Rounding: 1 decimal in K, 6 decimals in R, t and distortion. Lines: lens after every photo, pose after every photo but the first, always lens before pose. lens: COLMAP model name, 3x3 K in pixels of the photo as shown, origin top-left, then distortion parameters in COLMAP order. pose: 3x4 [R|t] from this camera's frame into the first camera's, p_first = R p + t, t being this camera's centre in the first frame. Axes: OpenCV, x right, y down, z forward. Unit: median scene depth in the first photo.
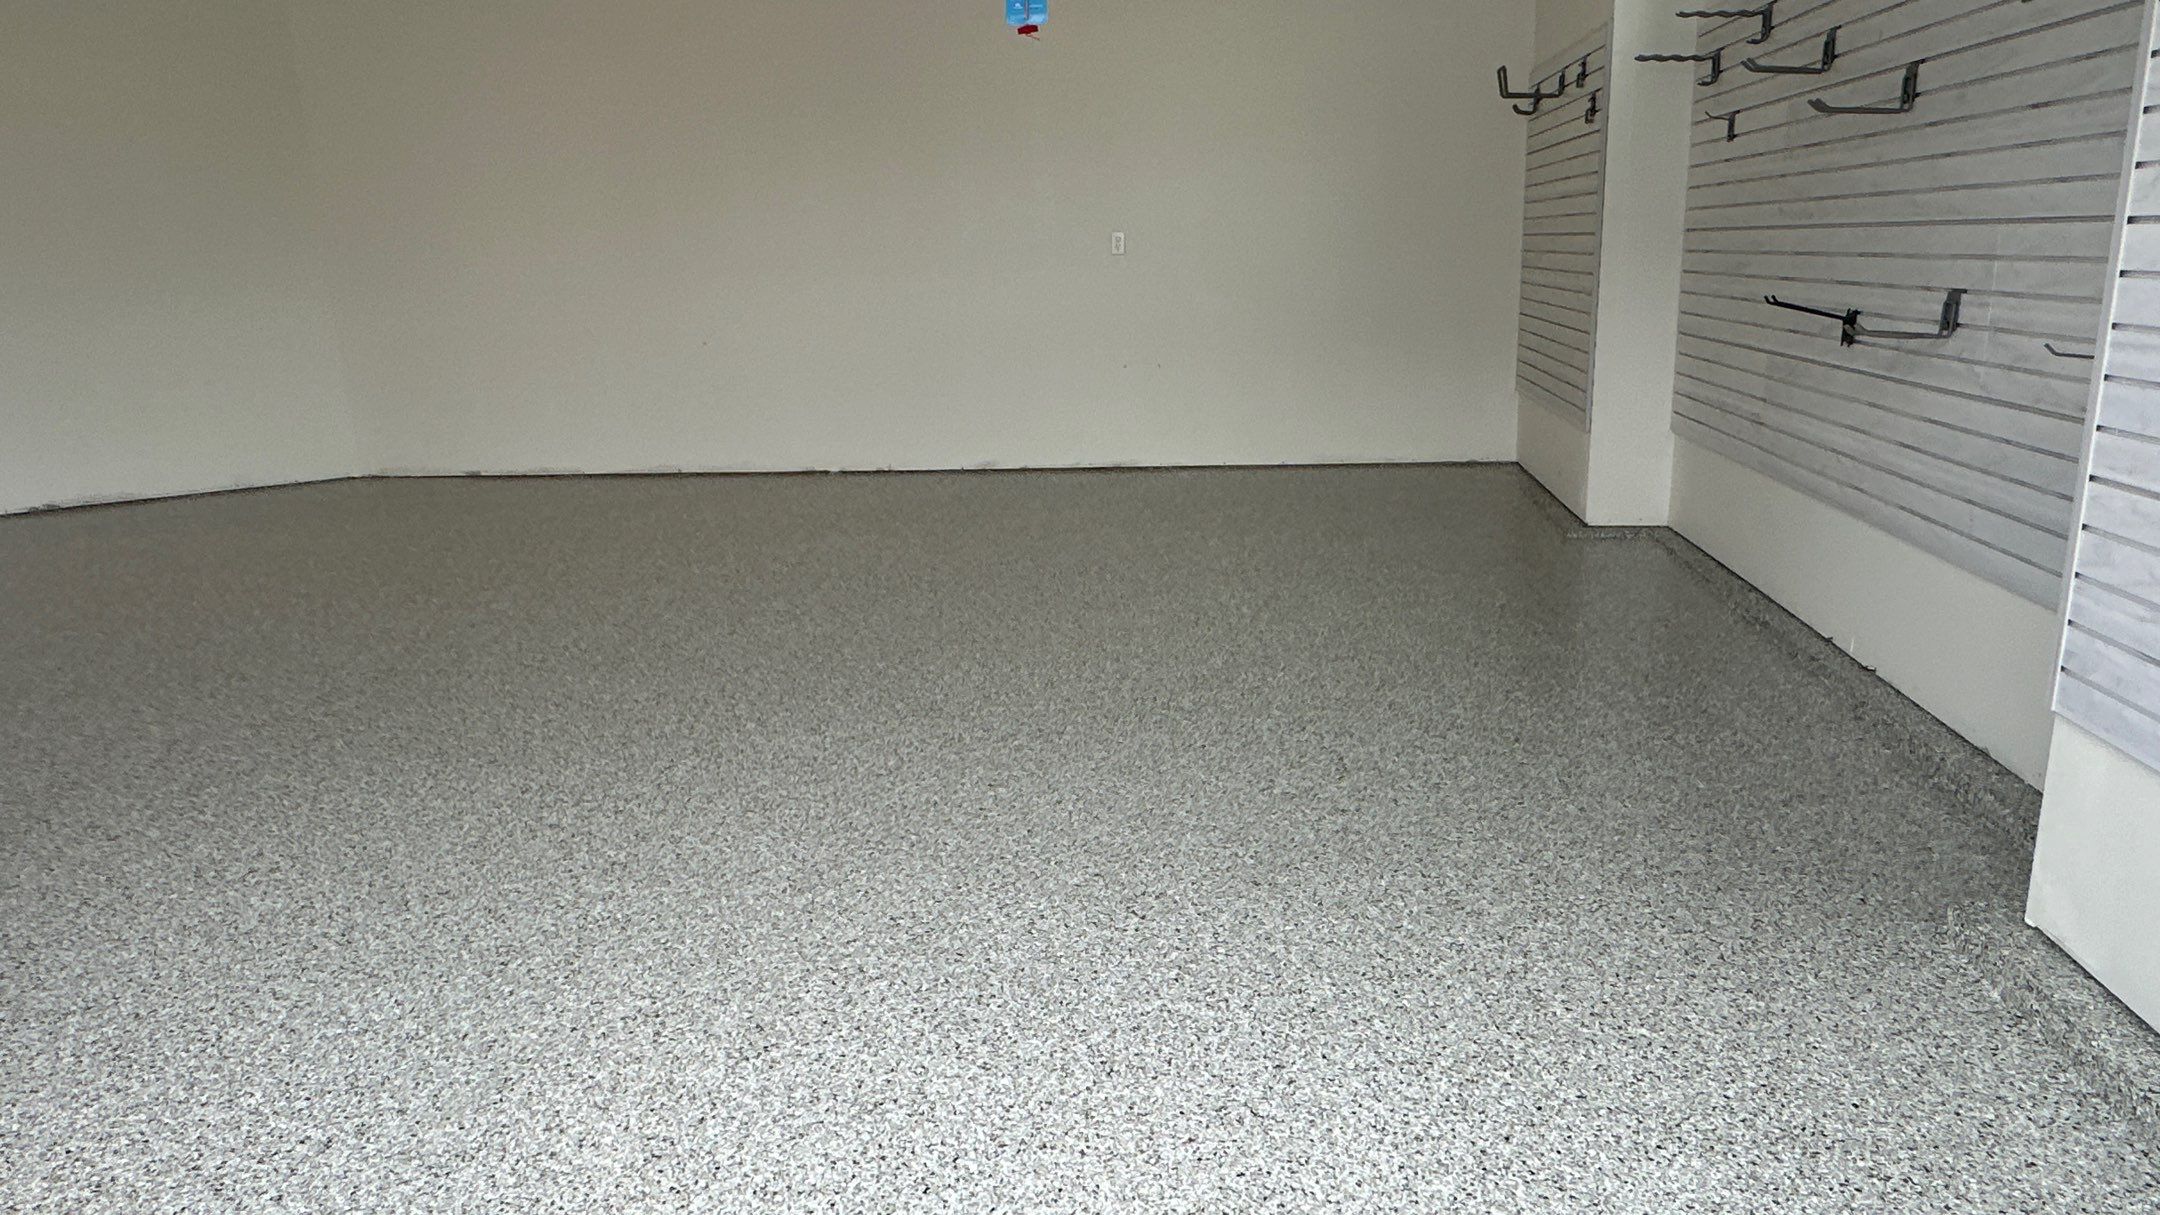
lens RADIAL K [[1426.5, 0, 1084.2], [0, 1426.5, 610.0], [0, 0, 1]] dist [-0.005523, 0.001314]
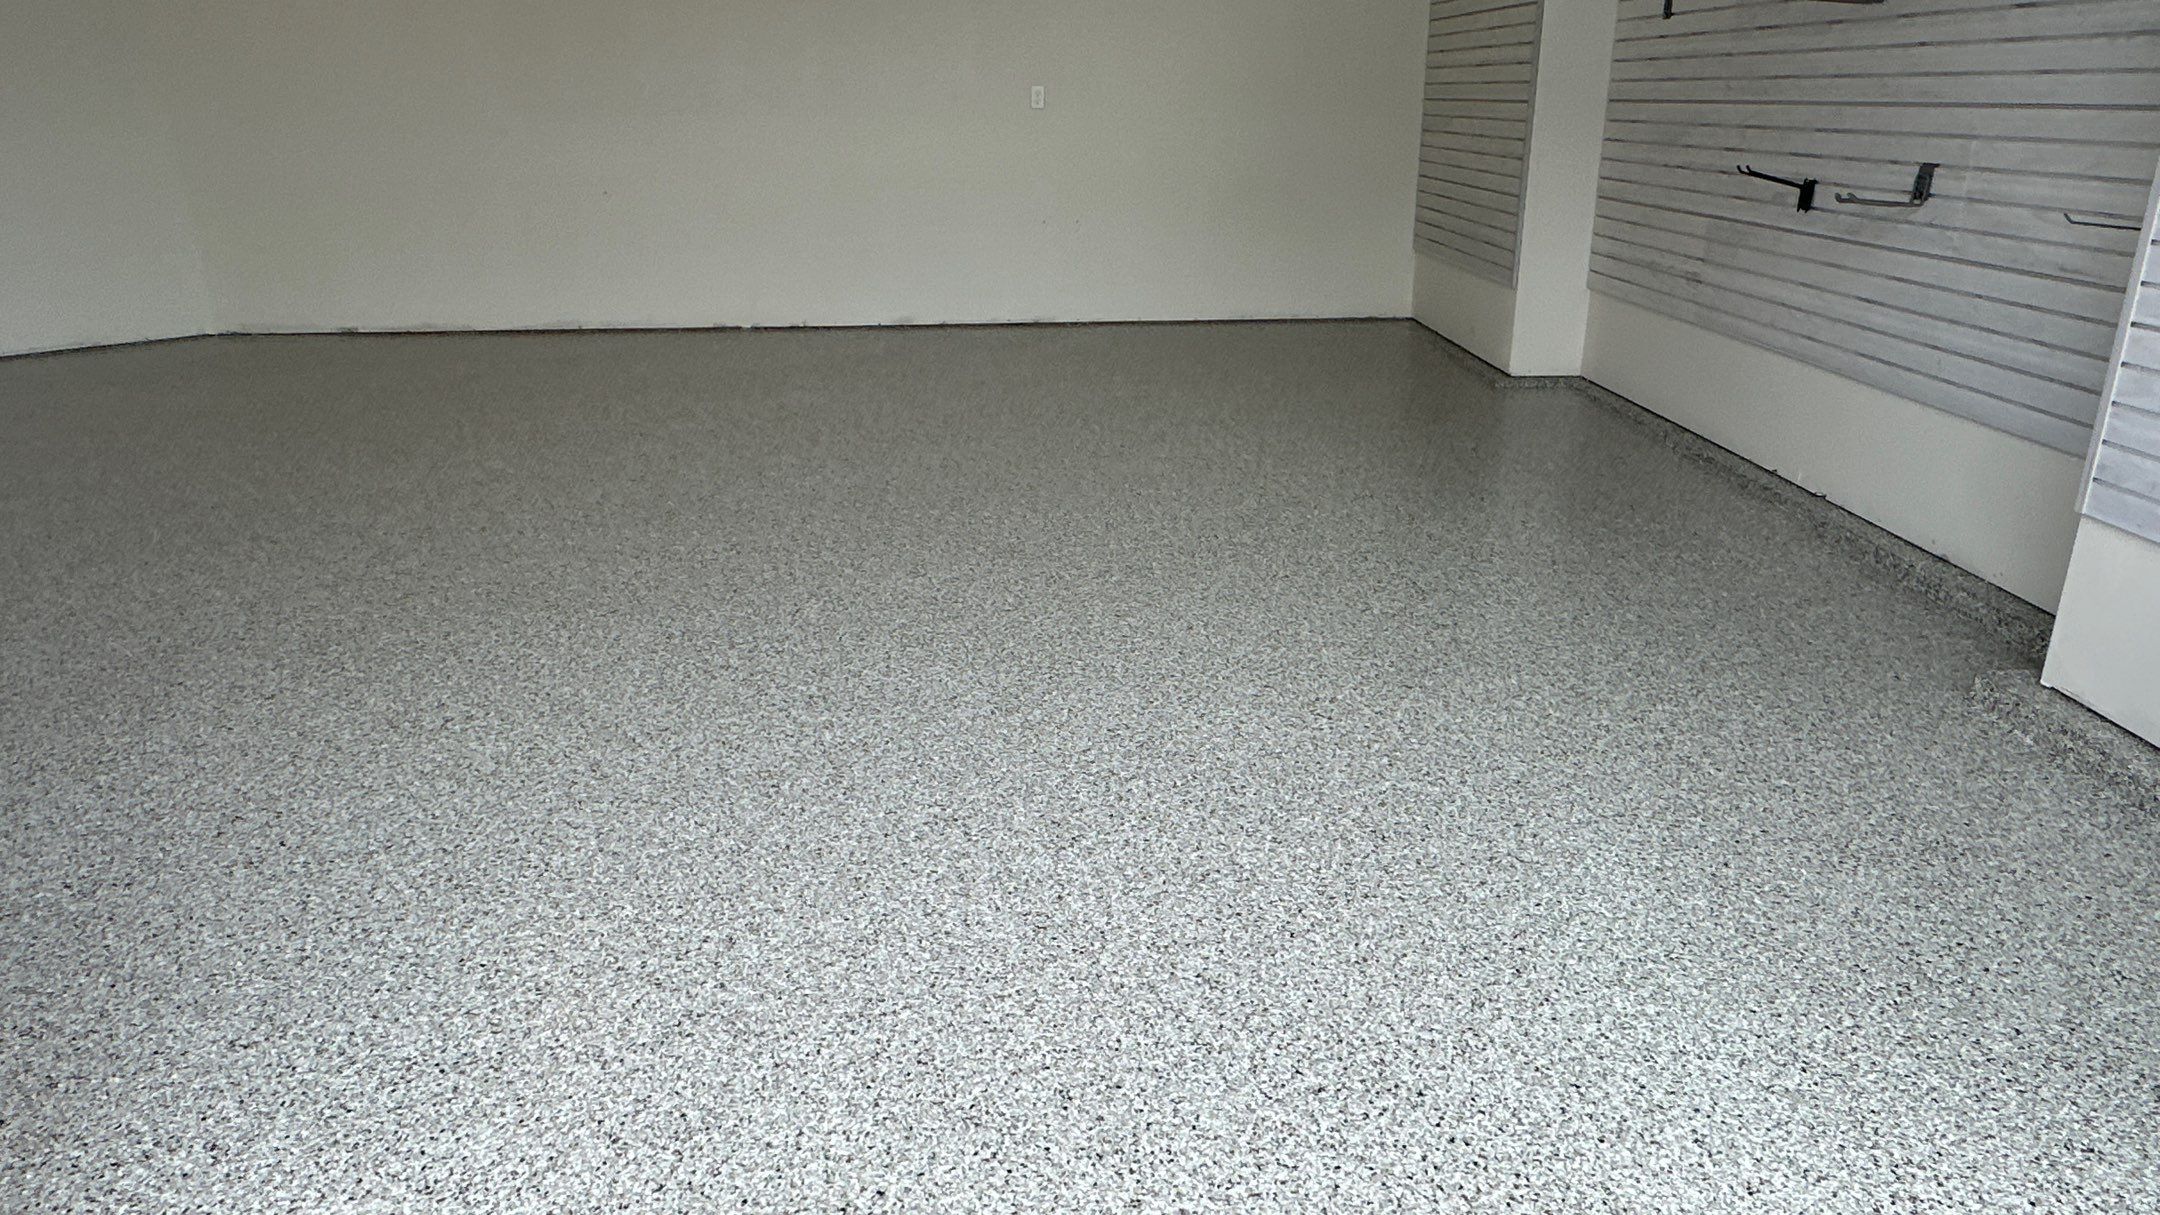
lens RADIAL K [[1426.5, 0, 1084.2], [0, 1426.5, 610.0], [0, 0, 1]] dist [-0.005523, 0.001314]
pose [[0.985737, -0.033091, 0.165007, -0.291623], [0.017084, 0.995089, 0.097500, 0.013414], [-0.167423, -0.093291, 0.981461, -0.065415]]
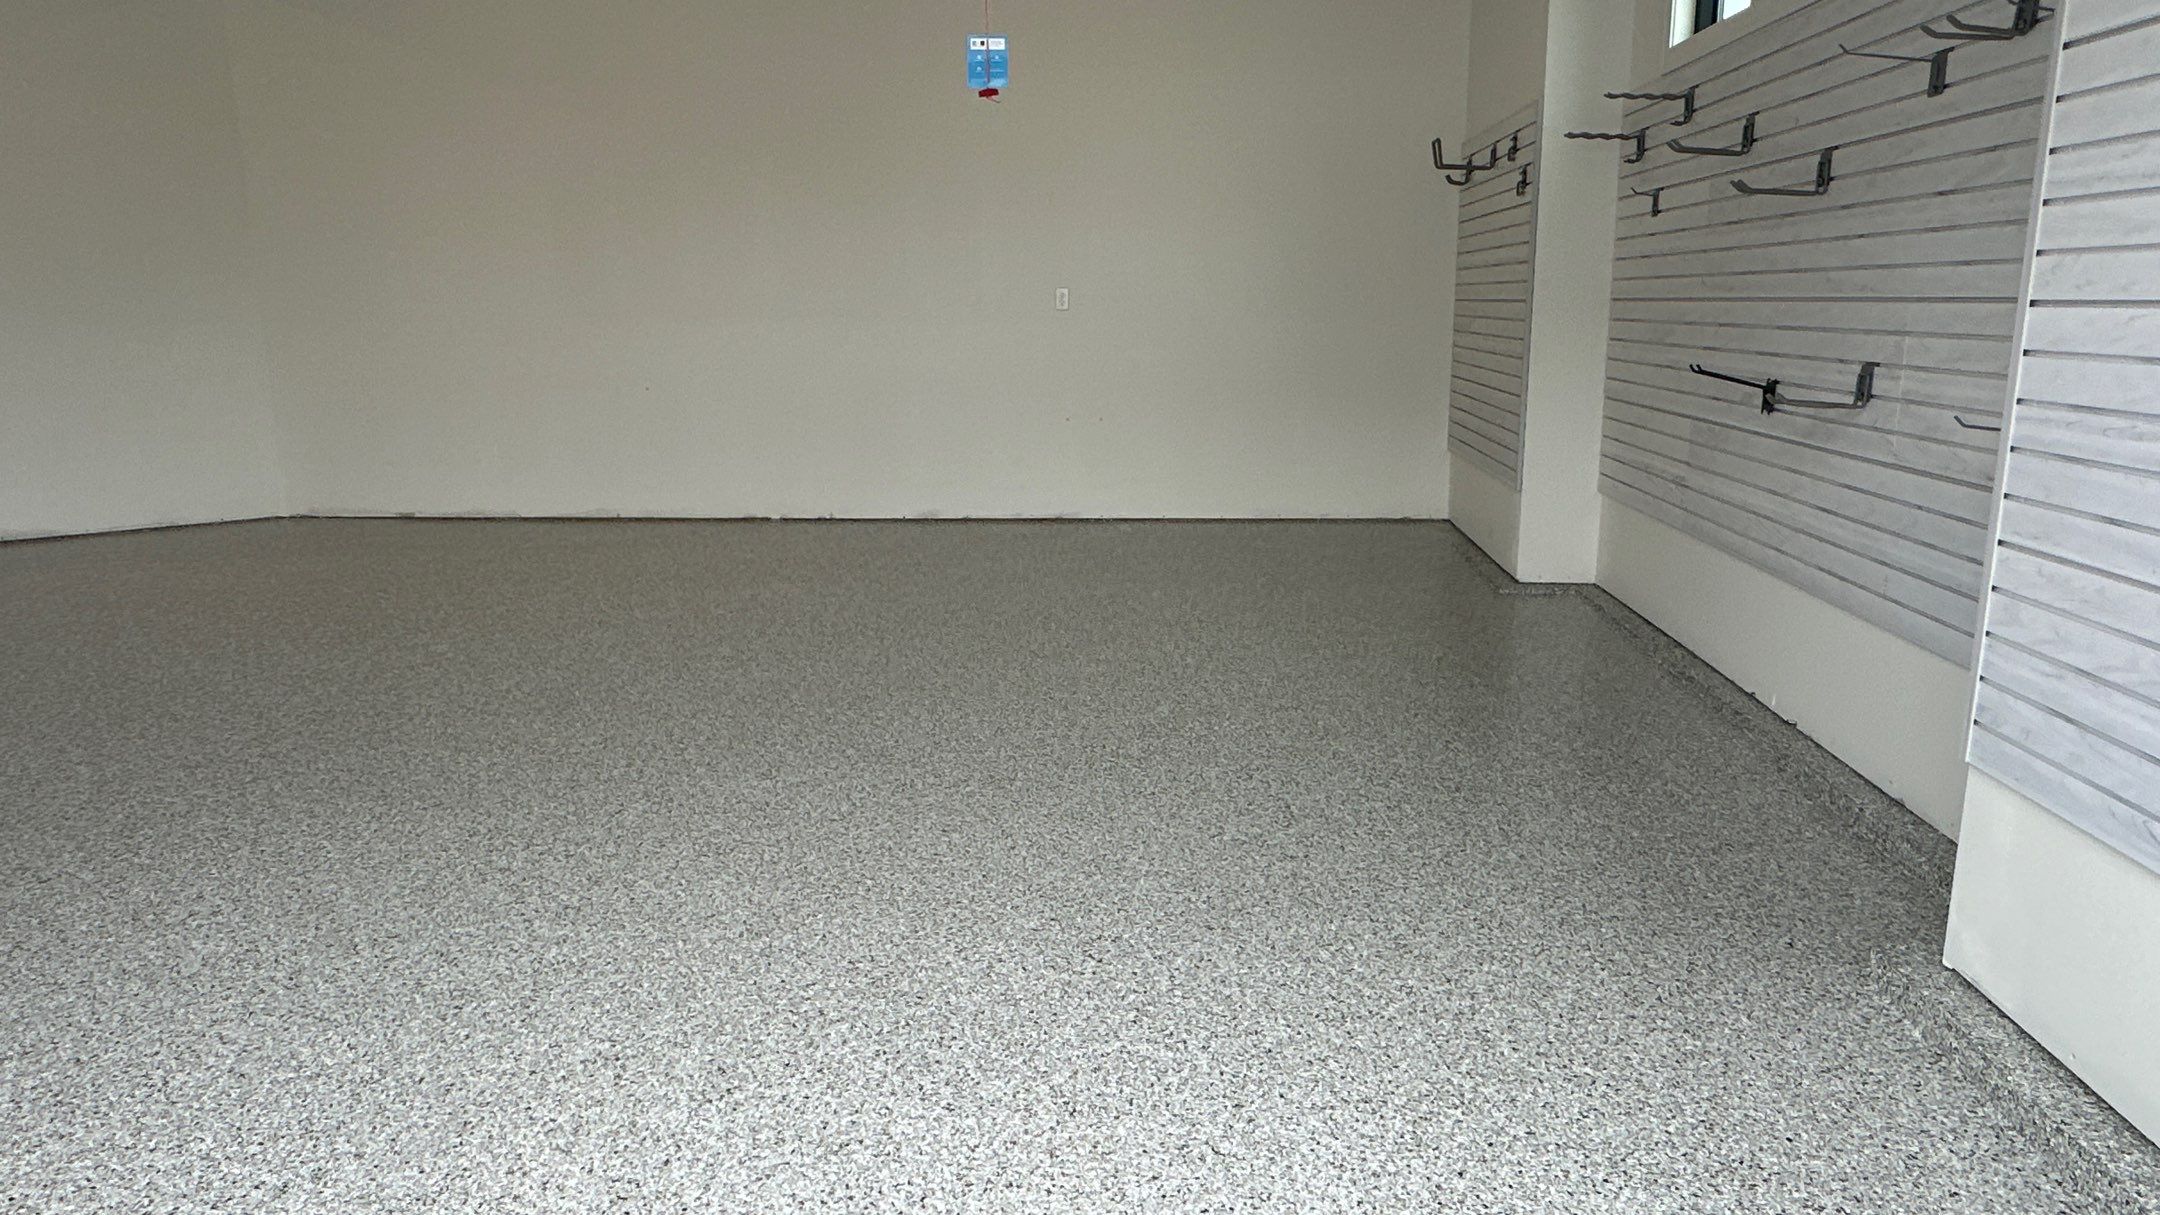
lens RADIAL K [[1426.5, 0, 1084.2], [0, 1426.5, 610.0], [0, 0, 1]] dist [-0.005523, 0.001314]
pose [[0.998668, 0.012348, 0.050095, -0.020641], [-0.010558, 0.999301, -0.035853, 0.002127], [-0.050503, 0.035277, 0.998101, -0.018884]]
